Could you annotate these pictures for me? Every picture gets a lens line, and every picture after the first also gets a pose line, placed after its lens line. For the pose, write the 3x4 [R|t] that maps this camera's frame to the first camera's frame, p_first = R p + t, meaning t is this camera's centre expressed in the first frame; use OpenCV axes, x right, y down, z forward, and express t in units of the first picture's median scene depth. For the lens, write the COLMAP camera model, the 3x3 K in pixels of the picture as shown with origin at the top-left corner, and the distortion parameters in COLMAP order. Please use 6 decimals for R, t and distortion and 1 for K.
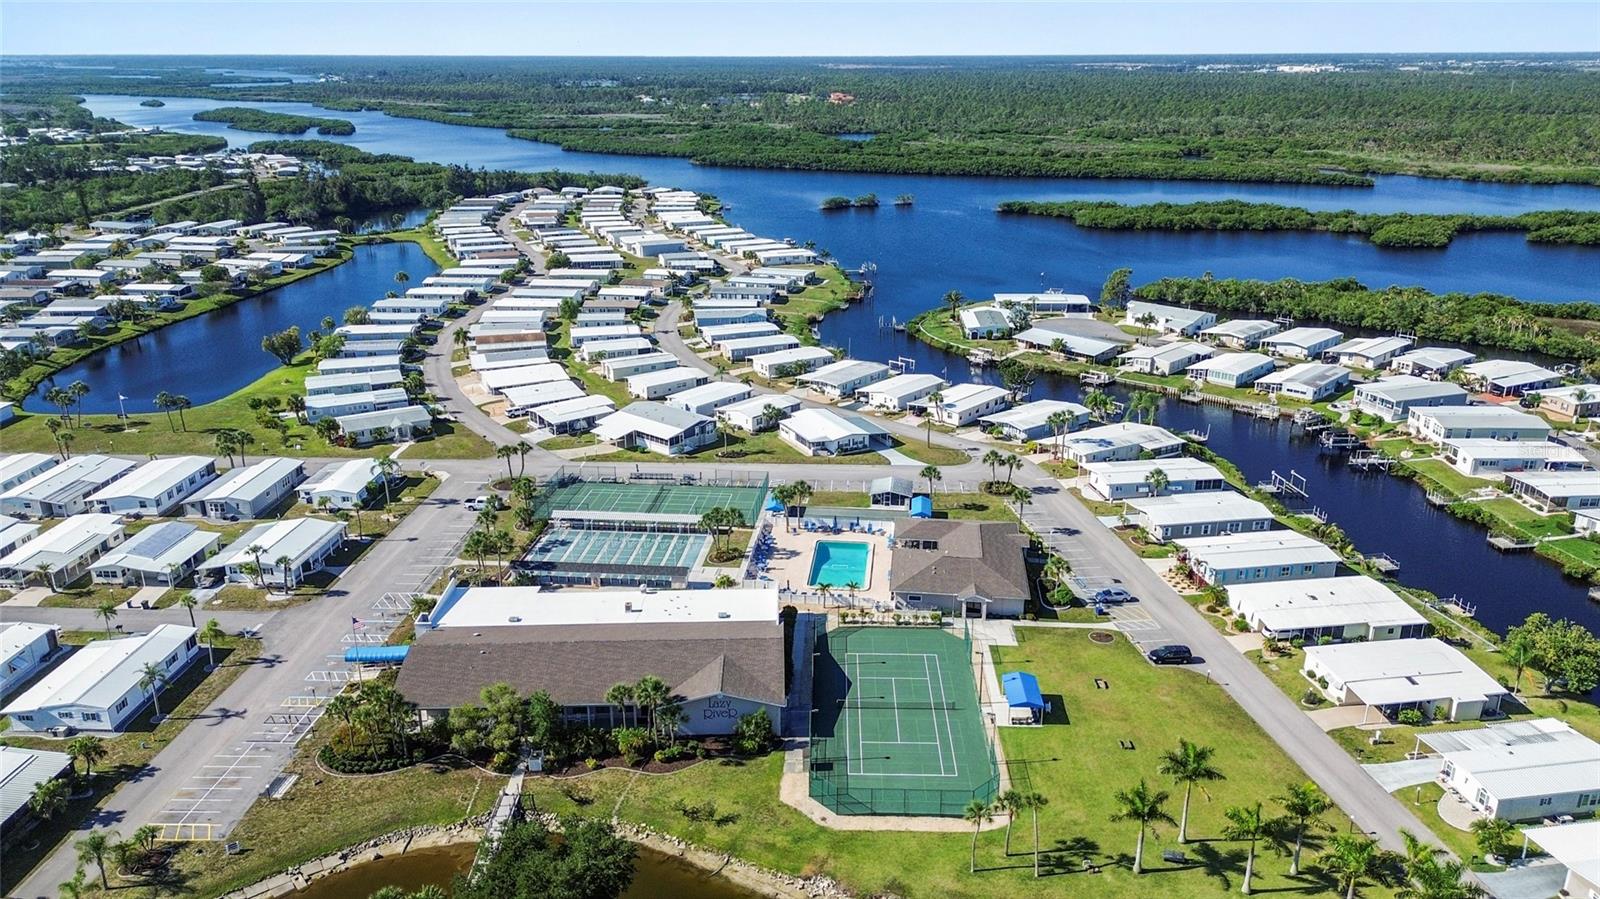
lens RADIAL K [[1123.9, 0, 800.0], [0, 1123.9, 449.5], [0, 0, 1]] dist [0.076236, -0.083372]
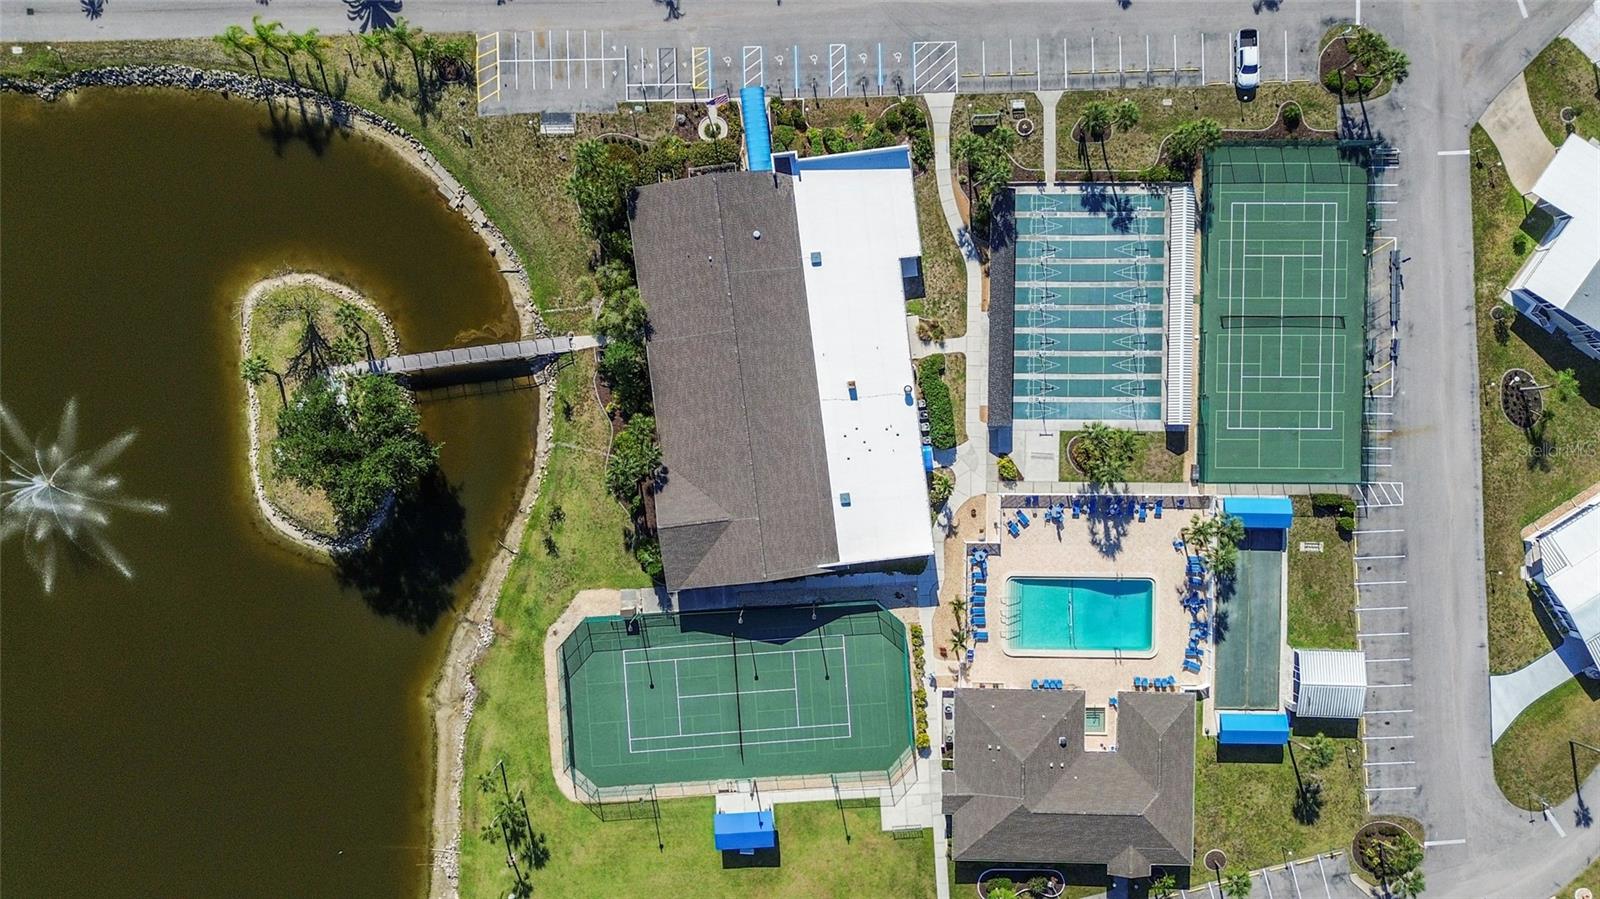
lens RADIAL K [[1123.9, 0, 800.0], [0, 1123.9, 449.5], [0, 0, 1]] dist [0.076236, -0.083372]
pose [[0.099252, 0.994459, 0.034656, -0.062650], [-0.320160, -0.001061, 0.947363, -0.291616], [0.942150, -0.105123, 0.318281, 0.316211]]
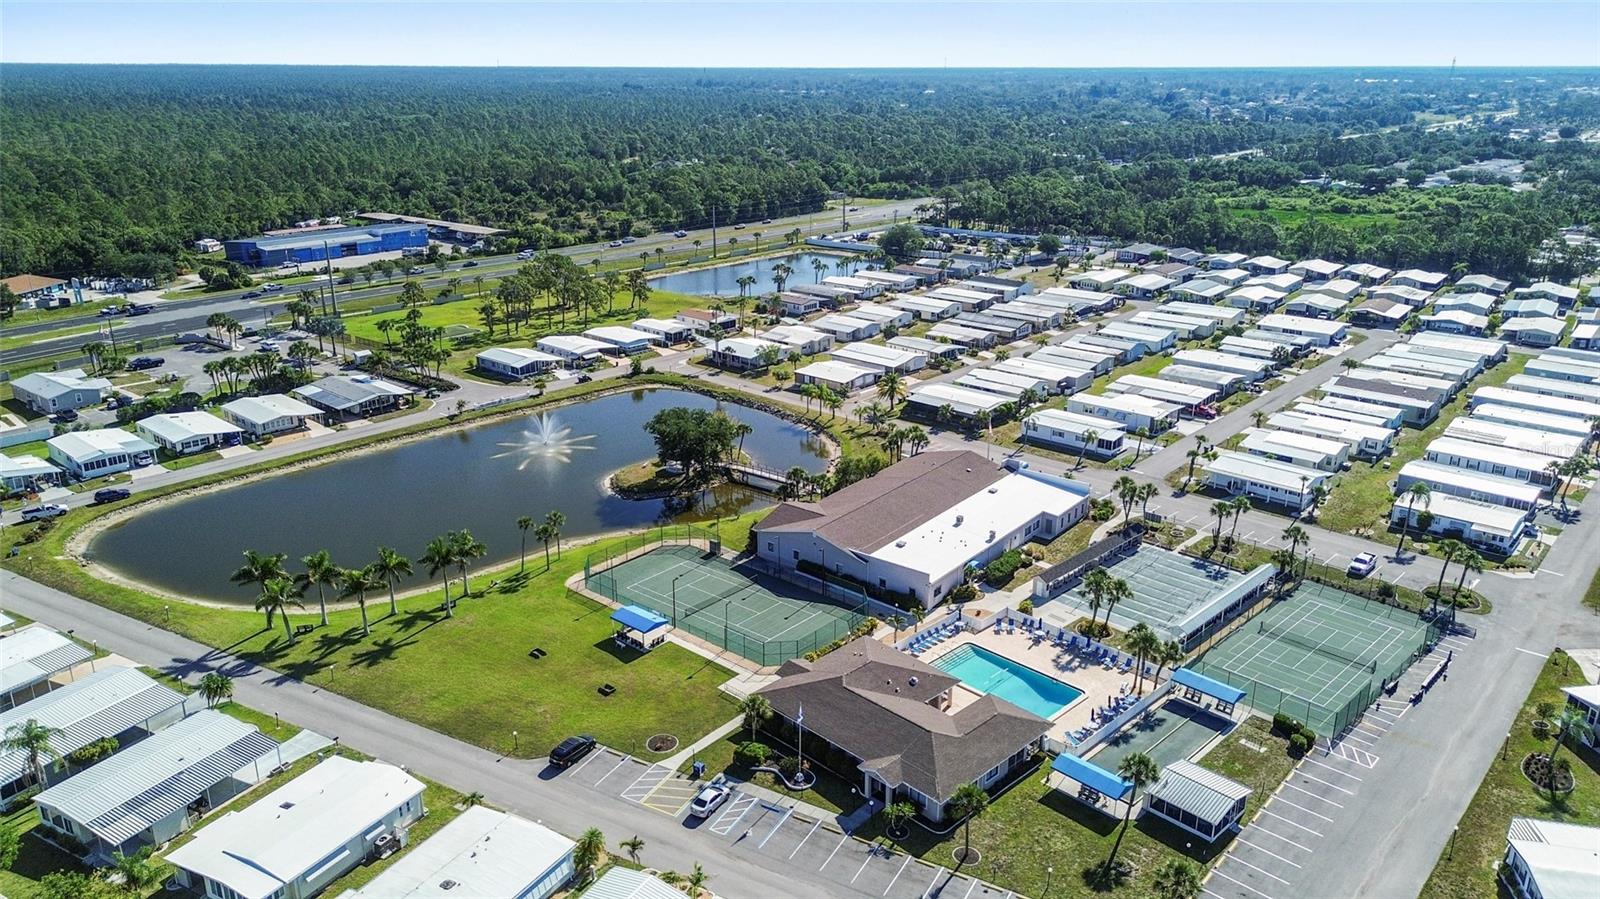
lens RADIAL K [[1123.9, 0, 800.0], [0, 1123.9, 449.5], [0, 0, 1]] dist [0.076236, -0.083372]
pose [[-0.627645, 0.252442, -0.736434, 0.345414], [-0.256628, 0.826001, 0.501862, -0.200820], [0.734986, 0.503980, -0.453651, 0.619017]]
